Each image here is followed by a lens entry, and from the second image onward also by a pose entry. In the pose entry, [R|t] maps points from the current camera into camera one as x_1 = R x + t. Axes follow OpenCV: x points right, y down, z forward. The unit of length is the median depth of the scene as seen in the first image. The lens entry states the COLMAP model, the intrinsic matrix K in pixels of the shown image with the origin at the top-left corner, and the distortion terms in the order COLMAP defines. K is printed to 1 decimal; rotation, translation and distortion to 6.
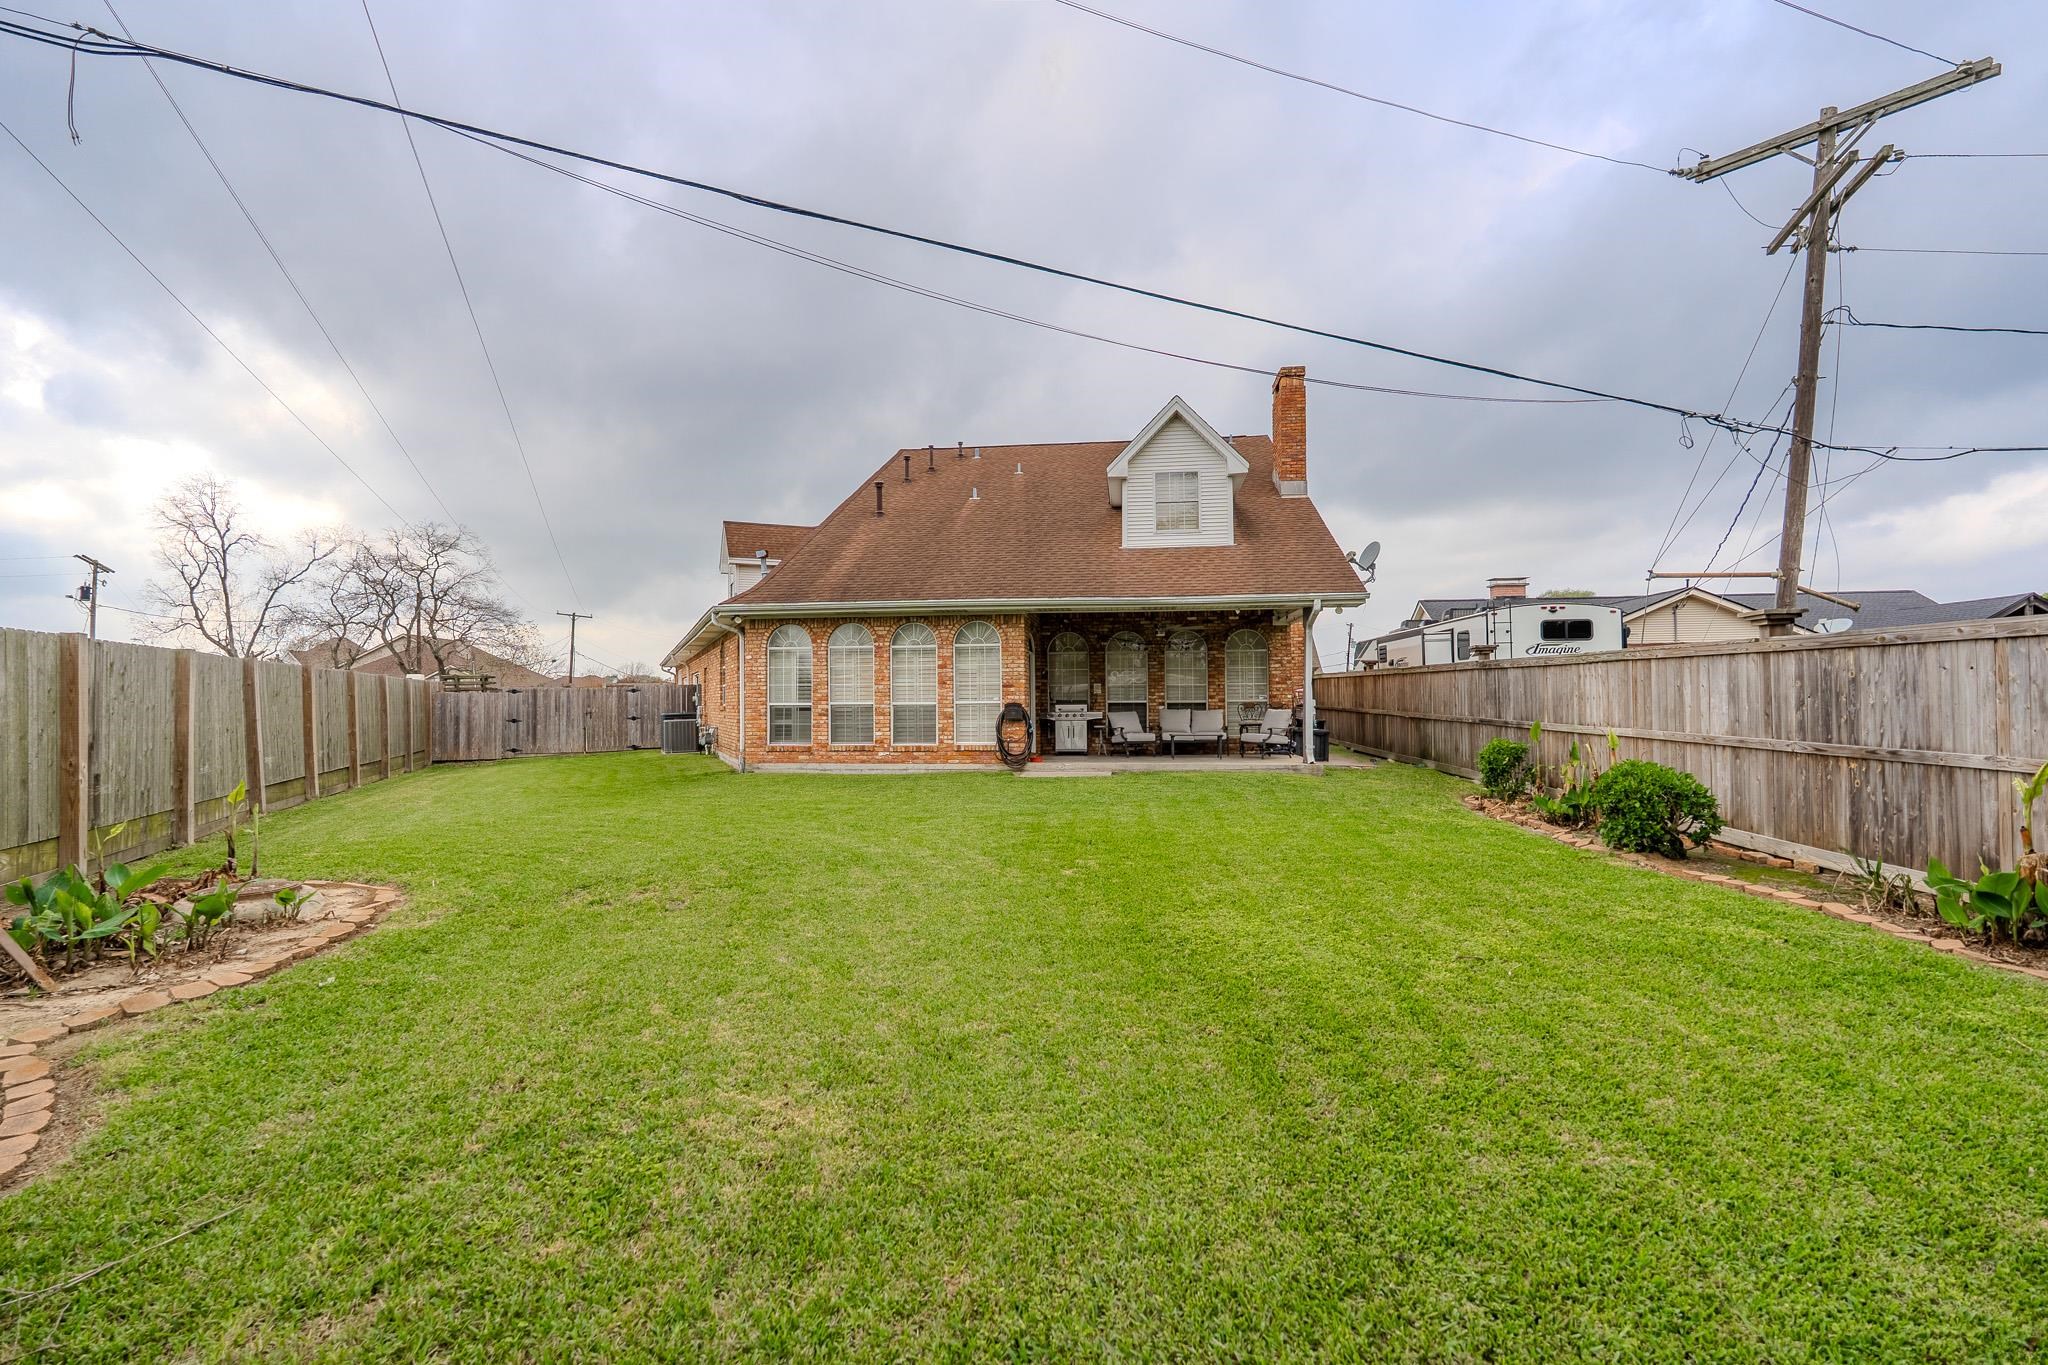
lens RADIAL K [[895.5, 0, 1024.0], [0, 895.5, 682.5], [0, 0, 1]] dist [-0.002959, -0.000075]
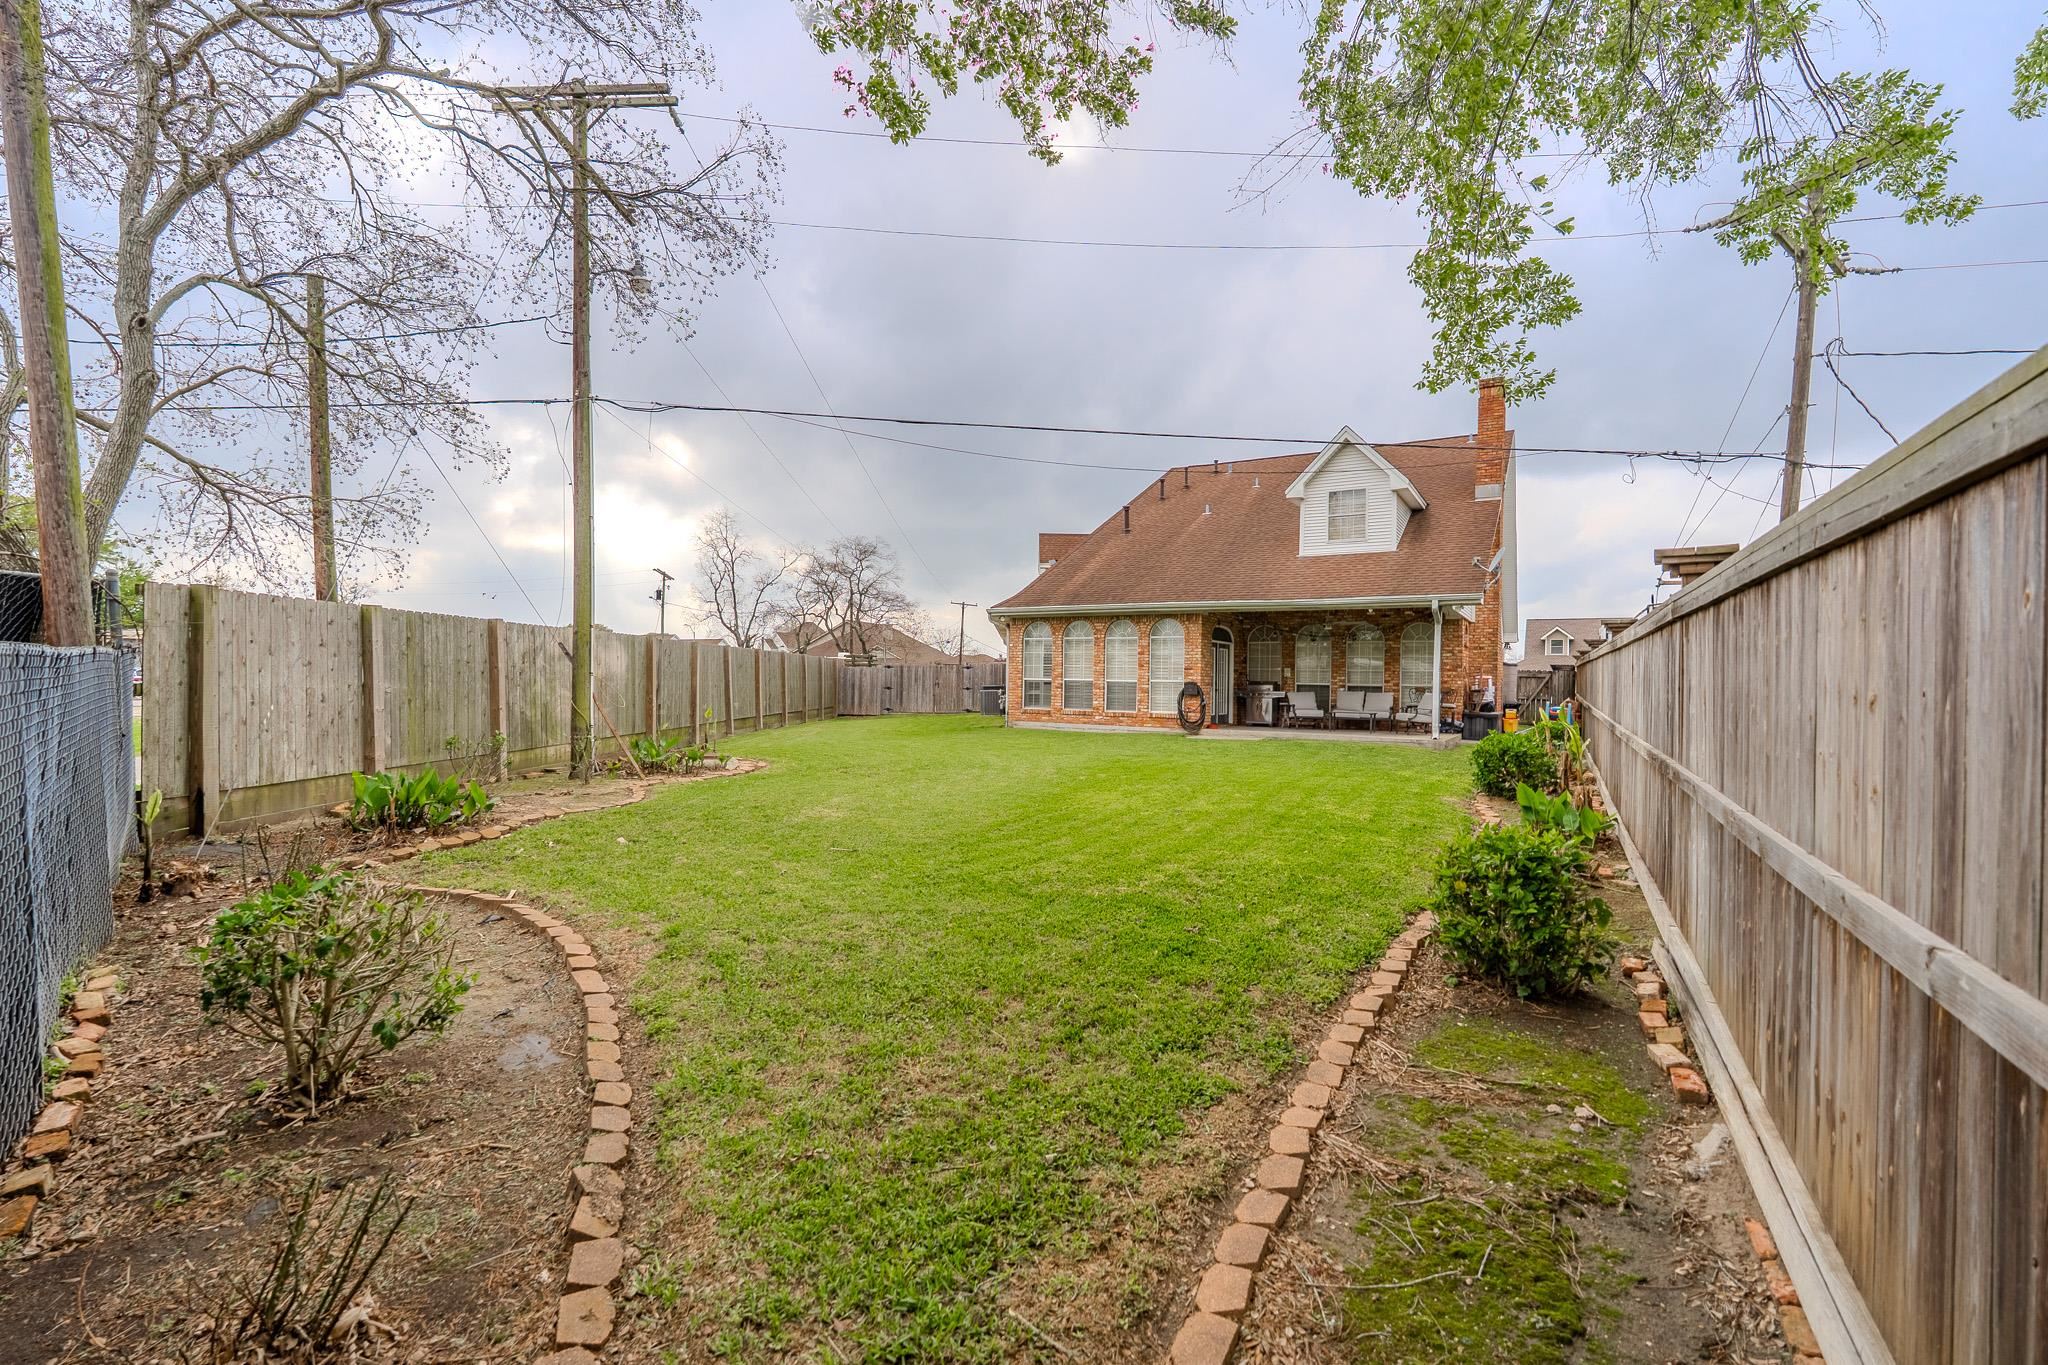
lens RADIAL K [[895.5, 0, 1024.0], [0, 895.5, 682.5], [0, 0, 1]] dist [-0.002959, -0.000075]
pose [[0.911161, 0.023164, -0.411398, 0.280193], [-0.013971, 0.999581, 0.025339, -0.005497], [0.411813, -0.017340, 0.911103, -0.259984]]
